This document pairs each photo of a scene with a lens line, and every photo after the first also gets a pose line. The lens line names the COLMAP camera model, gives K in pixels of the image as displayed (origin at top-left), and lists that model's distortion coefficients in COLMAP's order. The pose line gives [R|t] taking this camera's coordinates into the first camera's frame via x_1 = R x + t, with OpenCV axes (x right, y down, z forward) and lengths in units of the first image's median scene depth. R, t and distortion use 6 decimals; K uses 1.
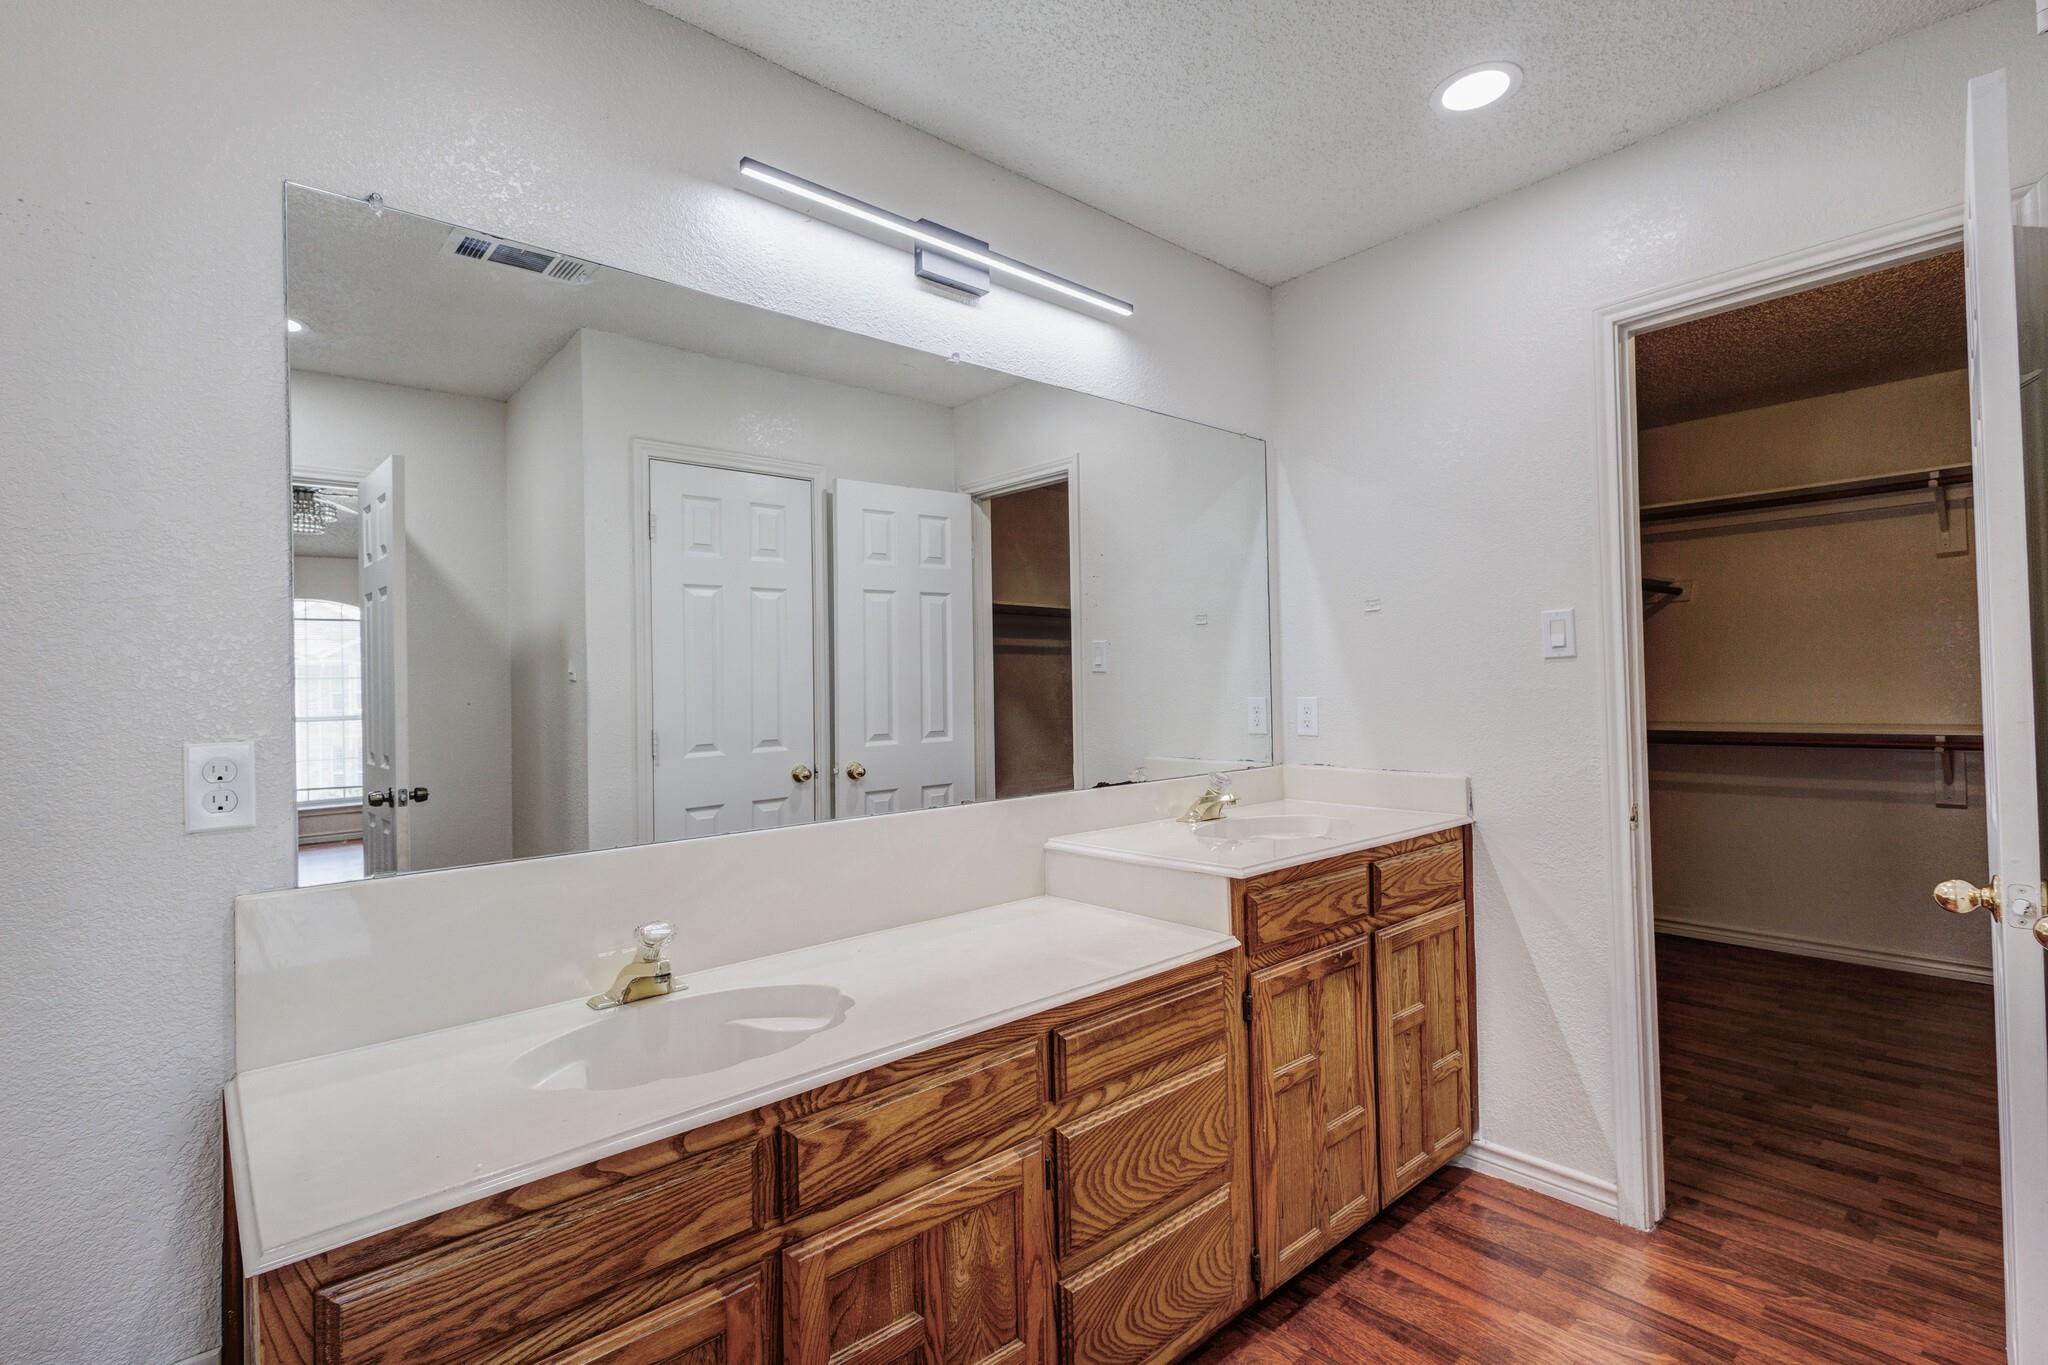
lens RADIAL K [[936.2, 0, 1024.0], [0, 936.2, 682.5], [0, 0, 1]] dist [0.014677, -0.006556]
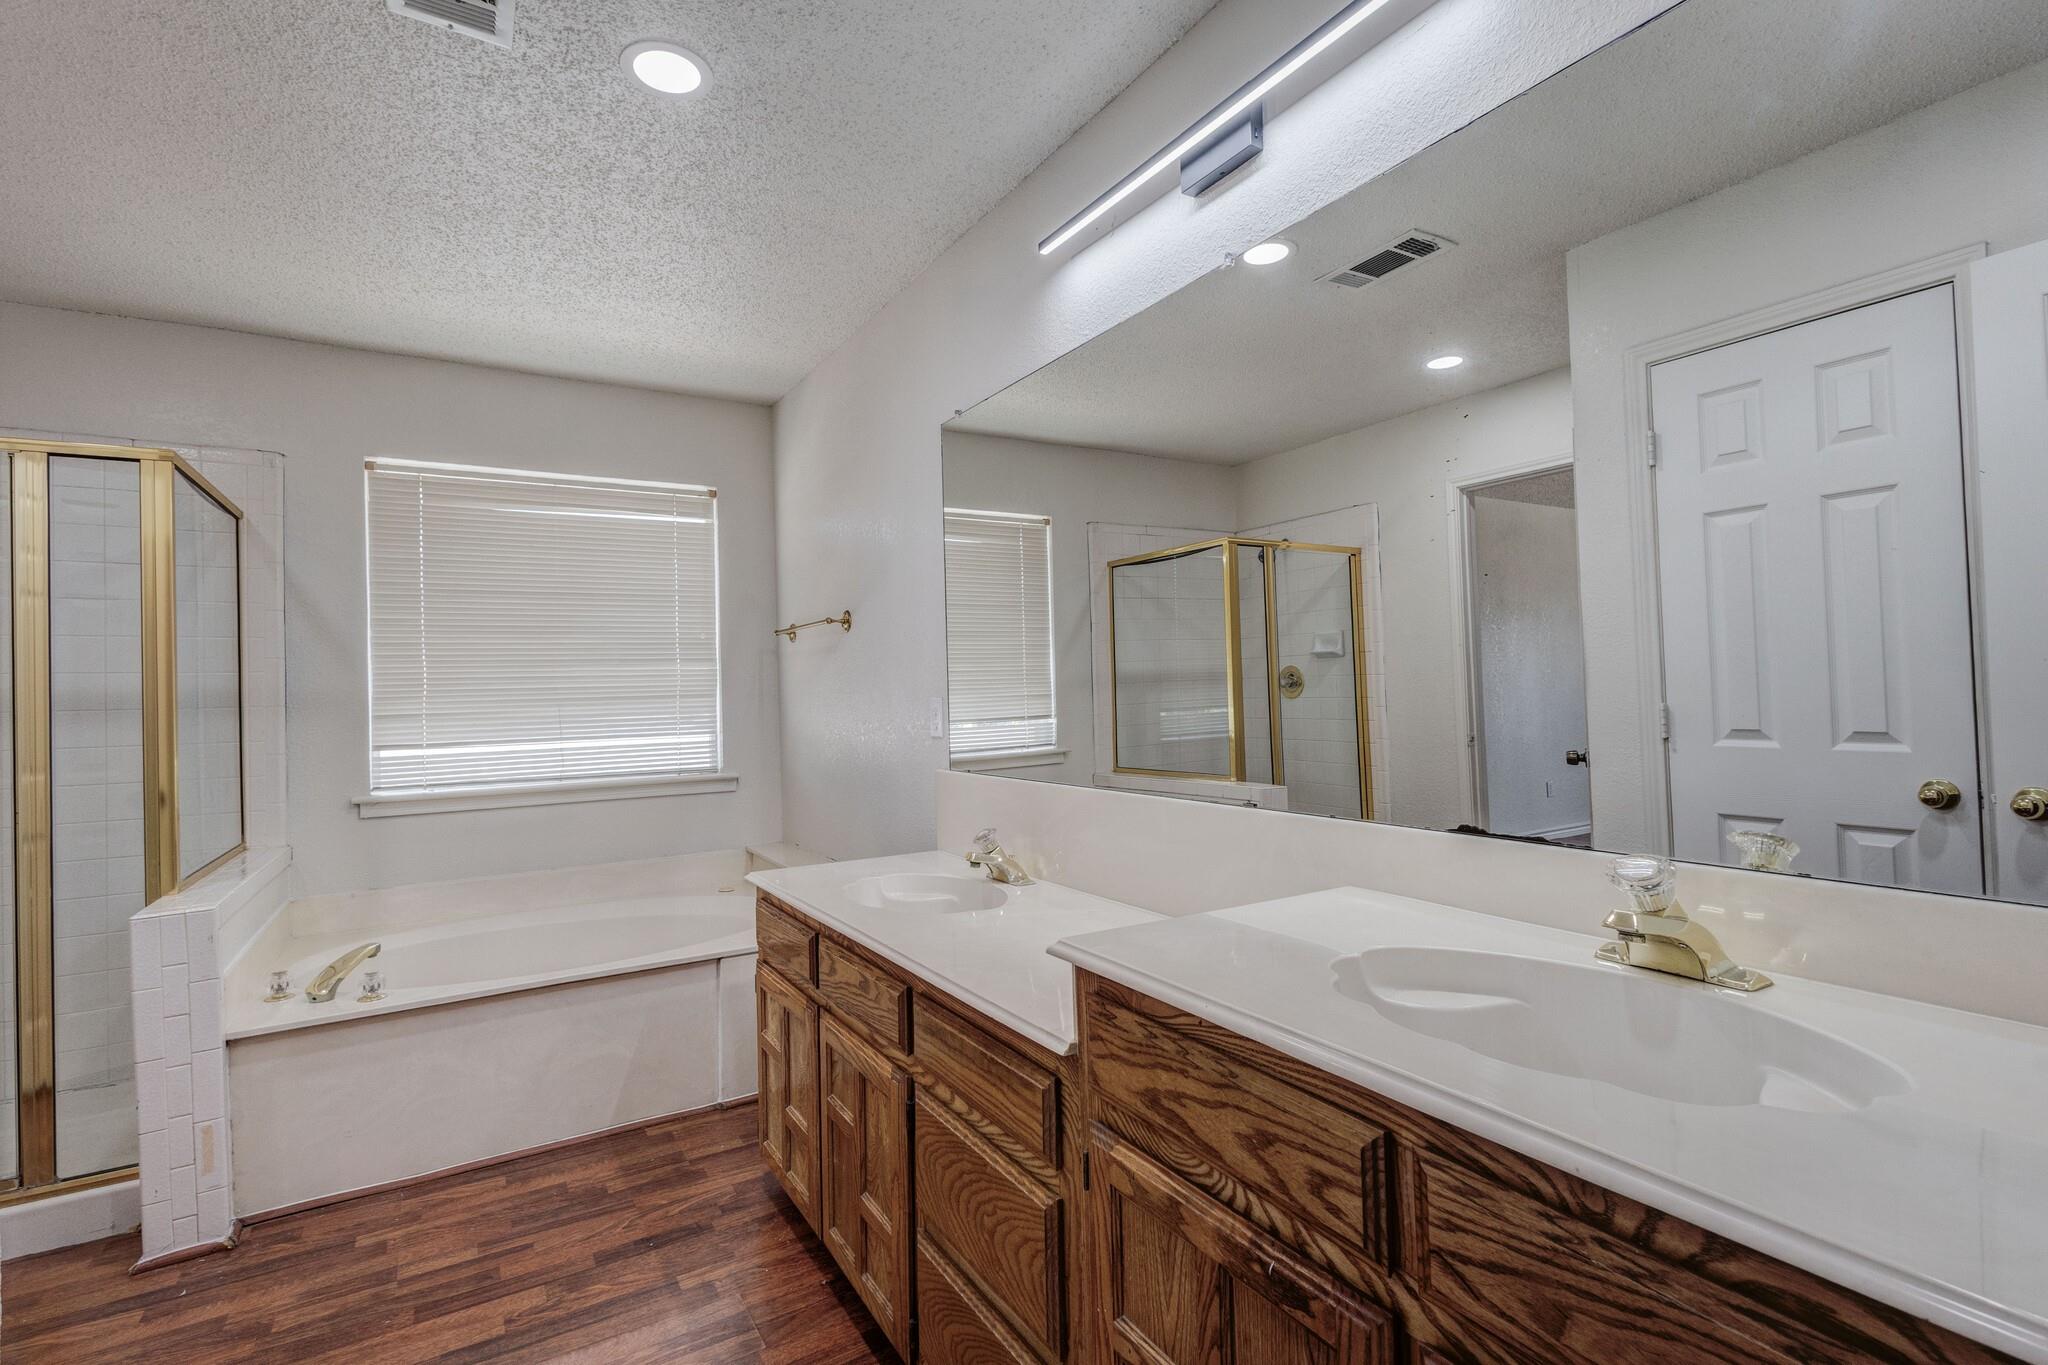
lens RADIAL K [[936.2, 0, 1024.0], [0, 936.2, 682.5], [0, 0, 1]] dist [0.014677, -0.006556]
pose [[-0.153289, 0.017359, -0.988029, 0.789123], [0.029230, 0.999488, 0.013026, 0.006363], [0.987749, -0.026883, -0.153717, 0.964476]]
